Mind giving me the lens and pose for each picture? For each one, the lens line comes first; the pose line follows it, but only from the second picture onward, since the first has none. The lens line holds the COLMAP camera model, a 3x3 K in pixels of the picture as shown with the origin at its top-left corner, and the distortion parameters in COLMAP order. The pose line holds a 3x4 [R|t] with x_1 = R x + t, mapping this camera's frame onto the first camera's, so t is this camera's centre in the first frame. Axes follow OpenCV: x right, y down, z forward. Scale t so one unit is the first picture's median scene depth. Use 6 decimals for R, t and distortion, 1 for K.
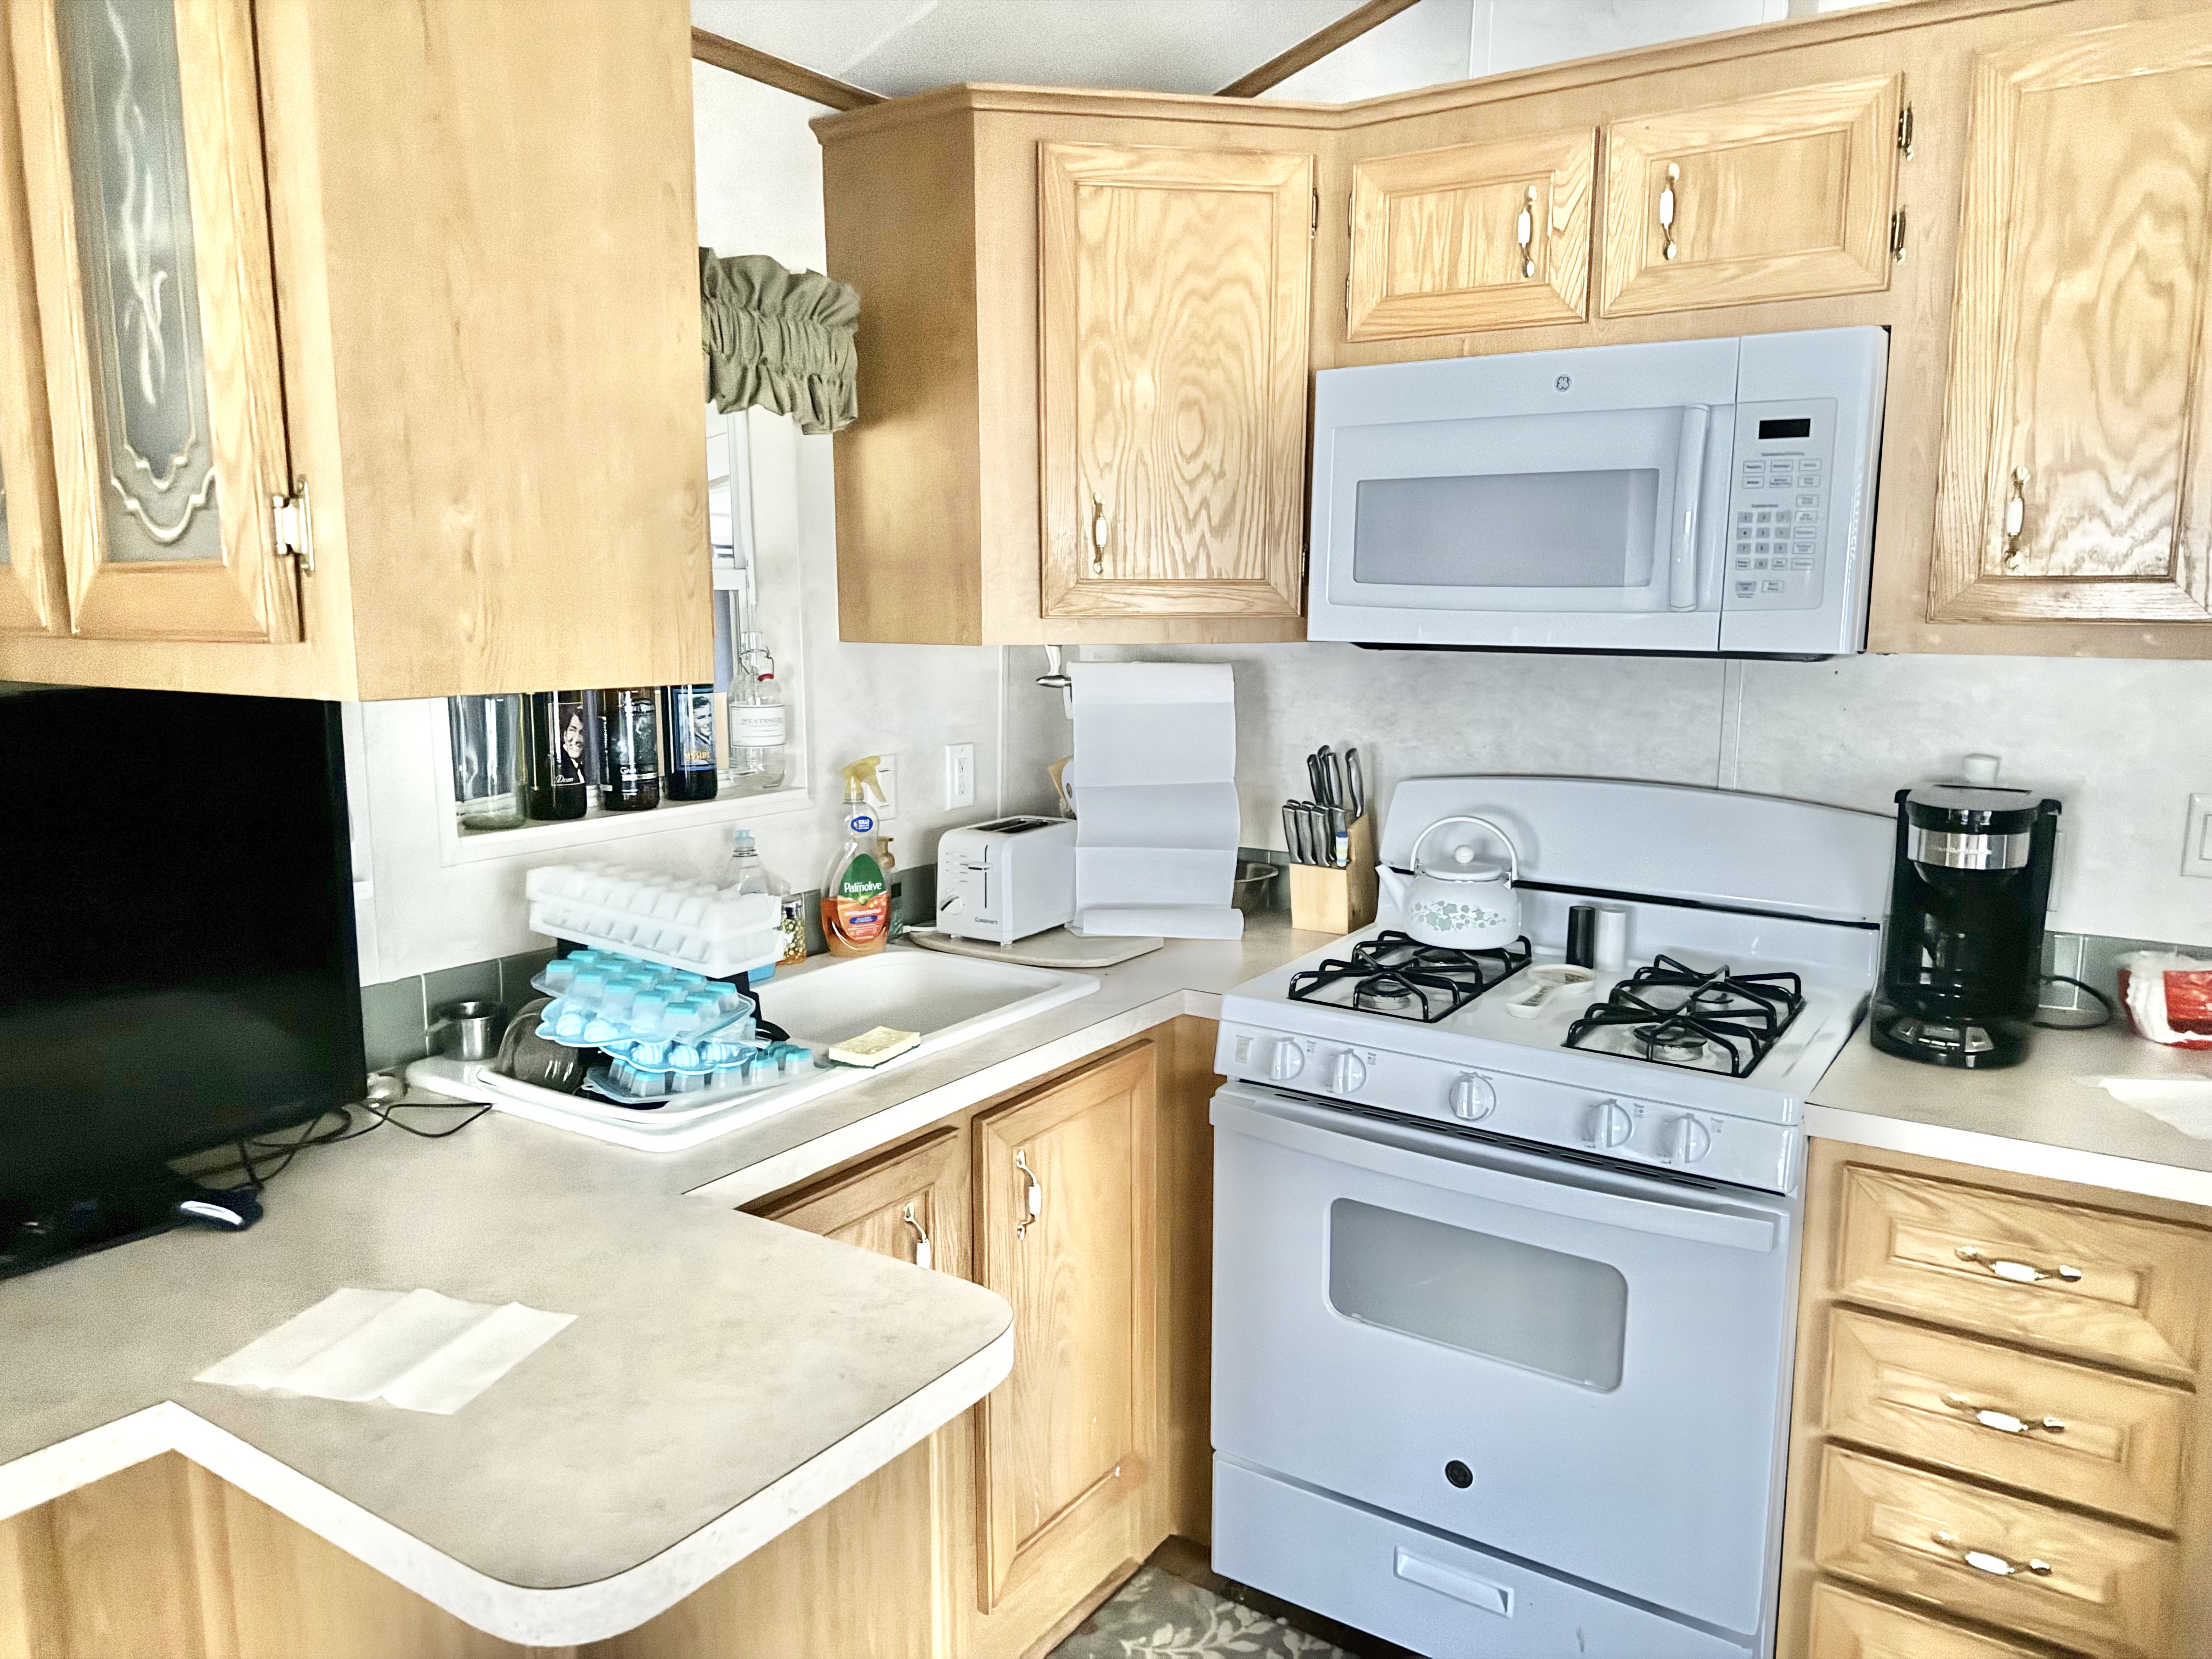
lens RADIAL K [[1557.8, 0, 1086.0], [0, 1557.8, 818.4], [0, 0, 1]] dist [0.044888, -0.058404]
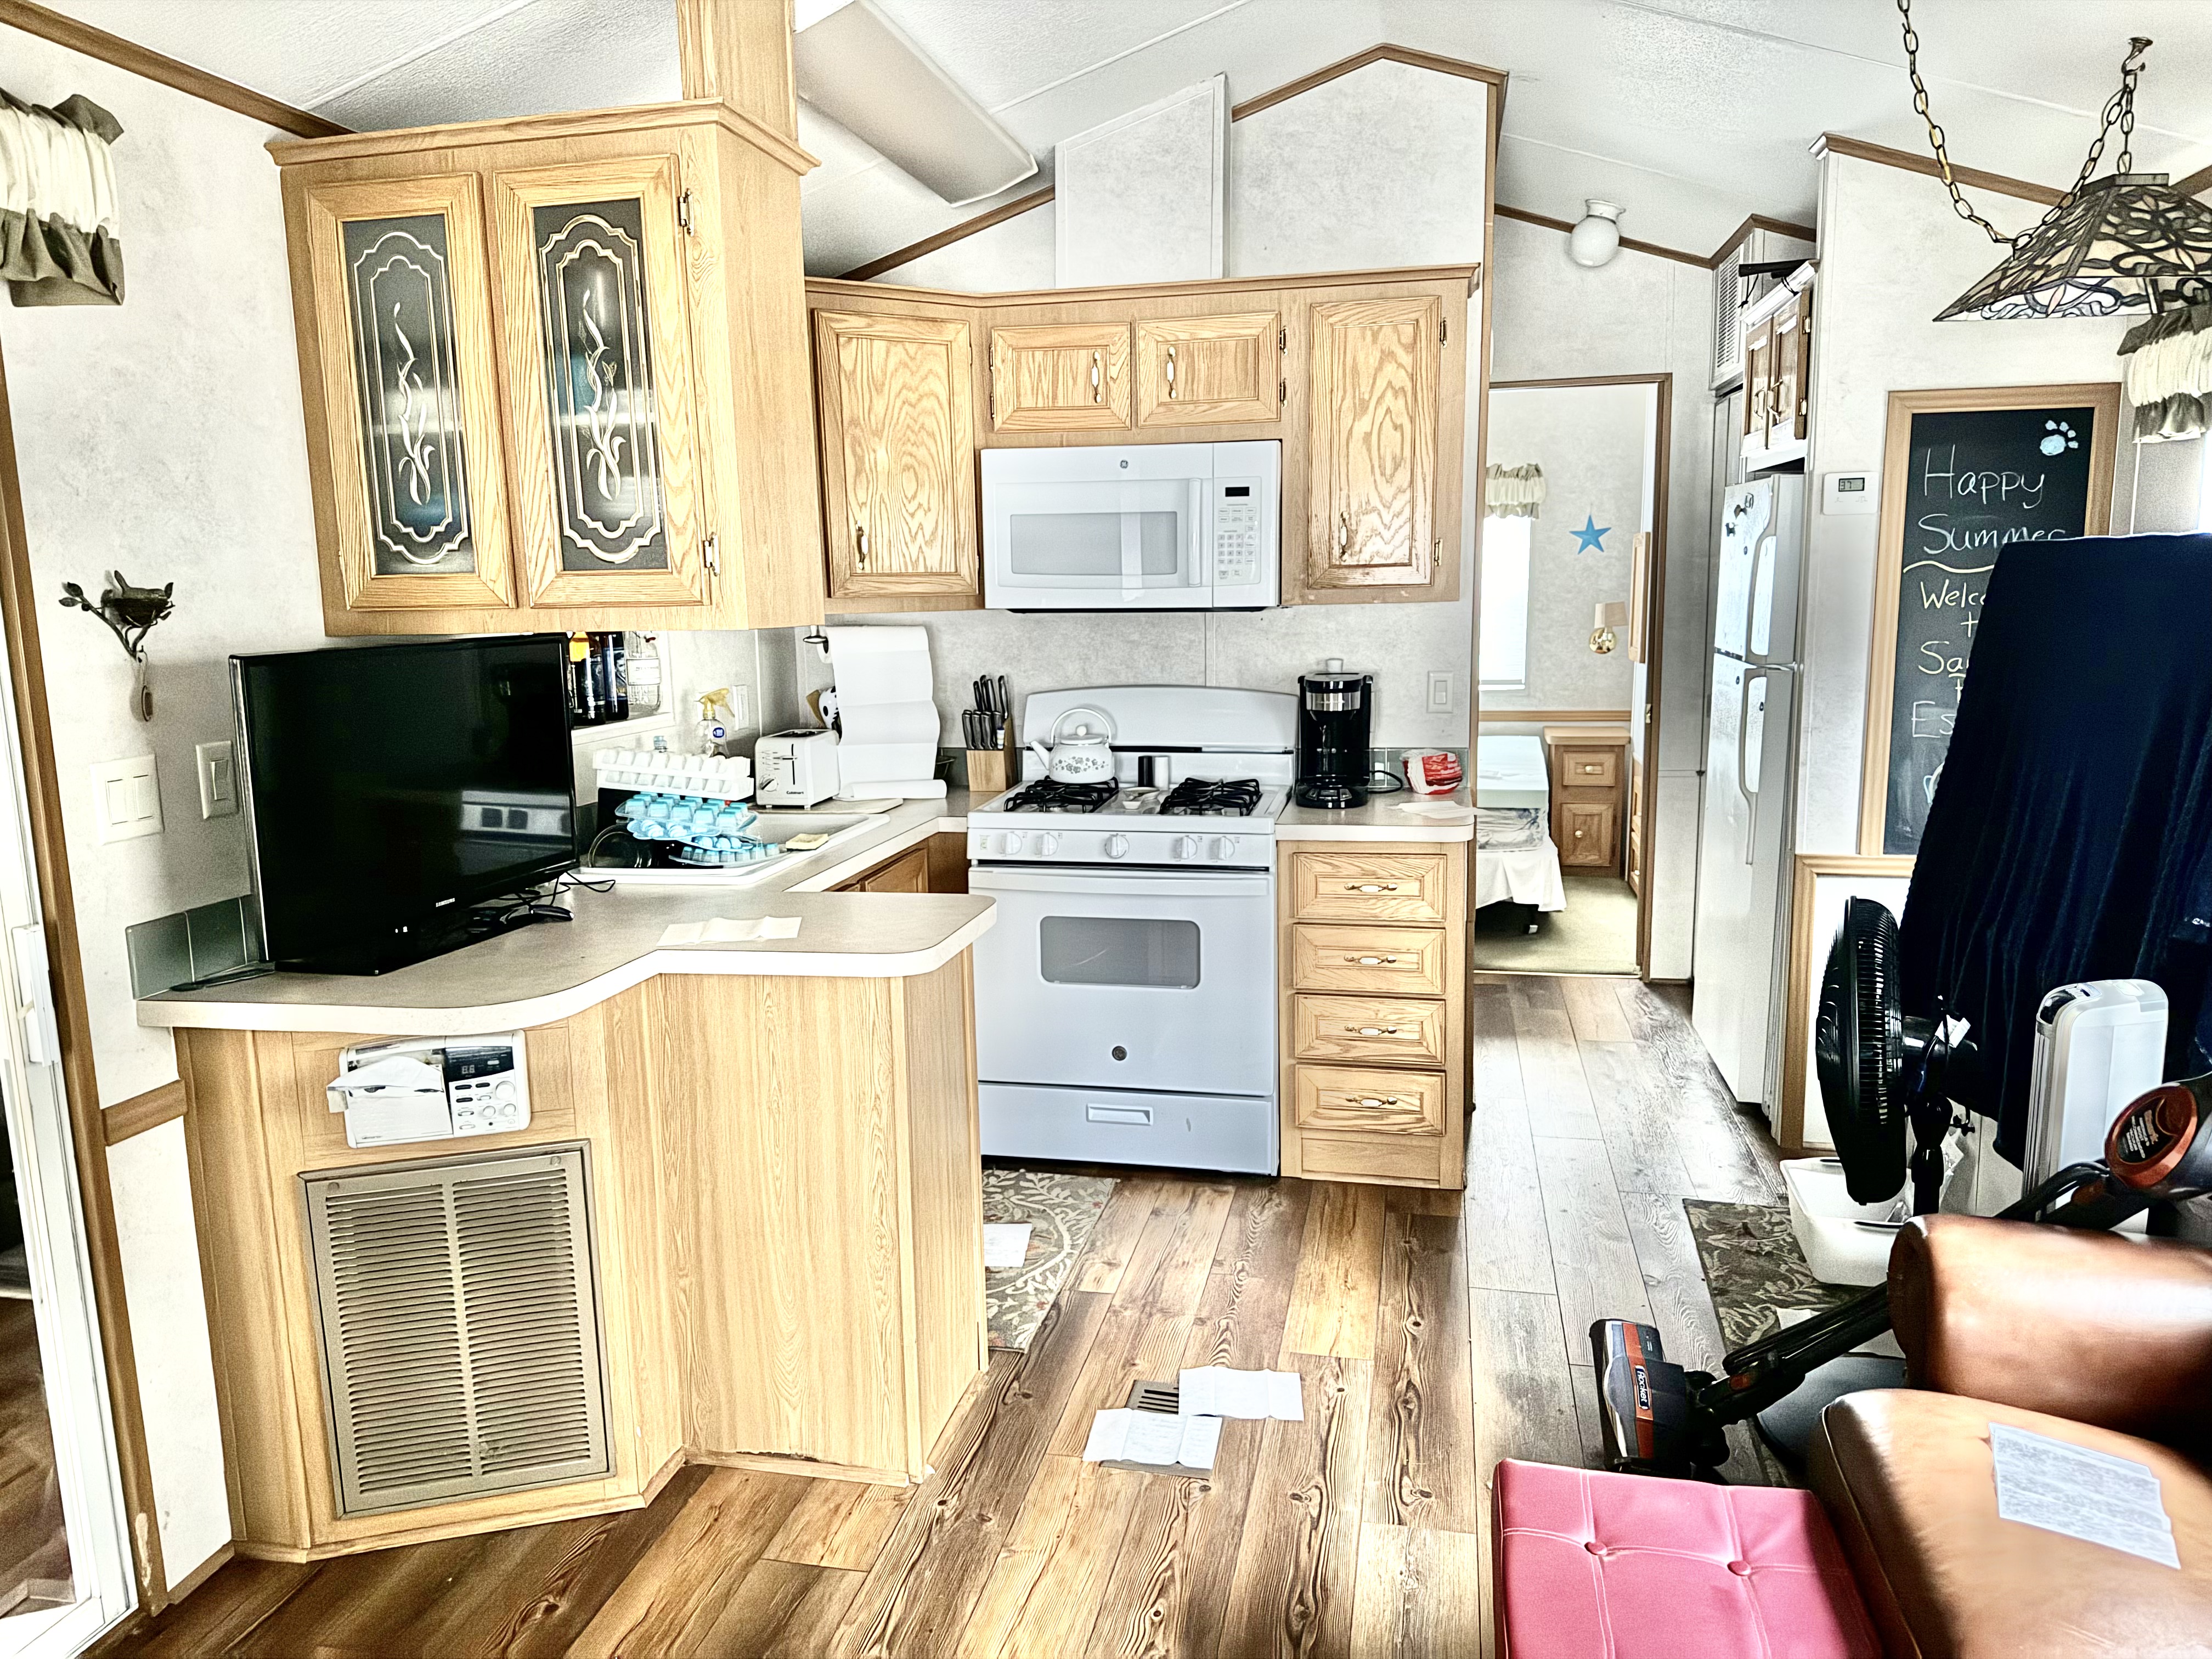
lens RADIAL K [[1557.8, 0, 1084.5], [0, 1557.8, 829.1], [0, 0, 1]] dist [0.044888, -0.058404]
pose [[0.925835, -0.074579, 0.370495, -0.443416], [0.073639, 0.997145, 0.016704, 0.114530], [-0.370683, 0.011818, 0.928684, -0.669248]]
